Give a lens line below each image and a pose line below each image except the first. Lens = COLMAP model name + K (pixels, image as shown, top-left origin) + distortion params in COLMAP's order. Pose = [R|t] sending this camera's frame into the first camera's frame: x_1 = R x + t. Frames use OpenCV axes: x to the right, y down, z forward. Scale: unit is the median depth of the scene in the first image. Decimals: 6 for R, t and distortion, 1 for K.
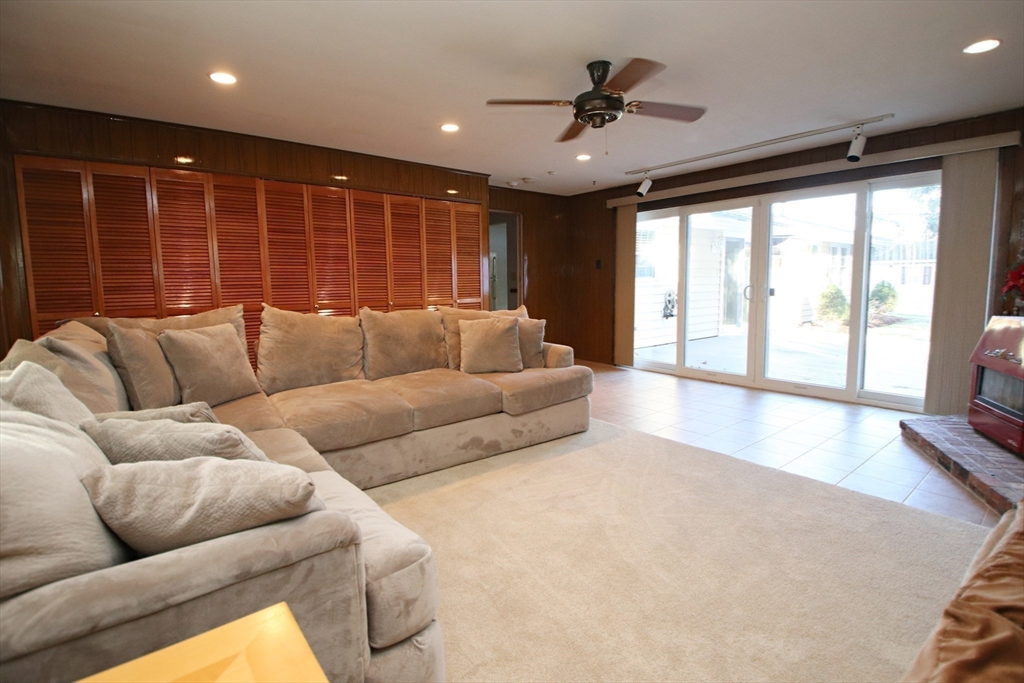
lens RADIAL K [[497.4, 0, 509.1], [0, 497.4, 335.4], [0, 0, 1]] dist [0.011829, -0.030353]
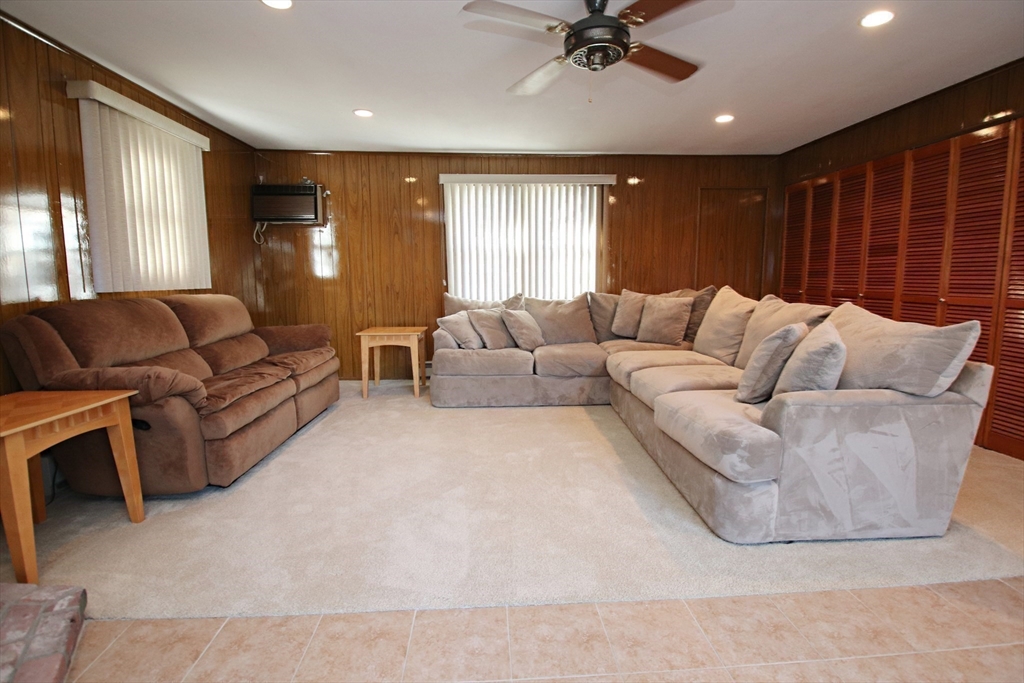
lens RADIAL K [[497.4, 0, 509.1], [0, 497.4, 335.4], [0, 0, 1]] dist [0.011829, -0.030353]
pose [[-0.582005, 0.110540, -0.805637, 0.639118], [-0.074743, 0.979252, 0.188357, -0.103795], [0.809743, 0.169841, -0.561668, 0.963589]]
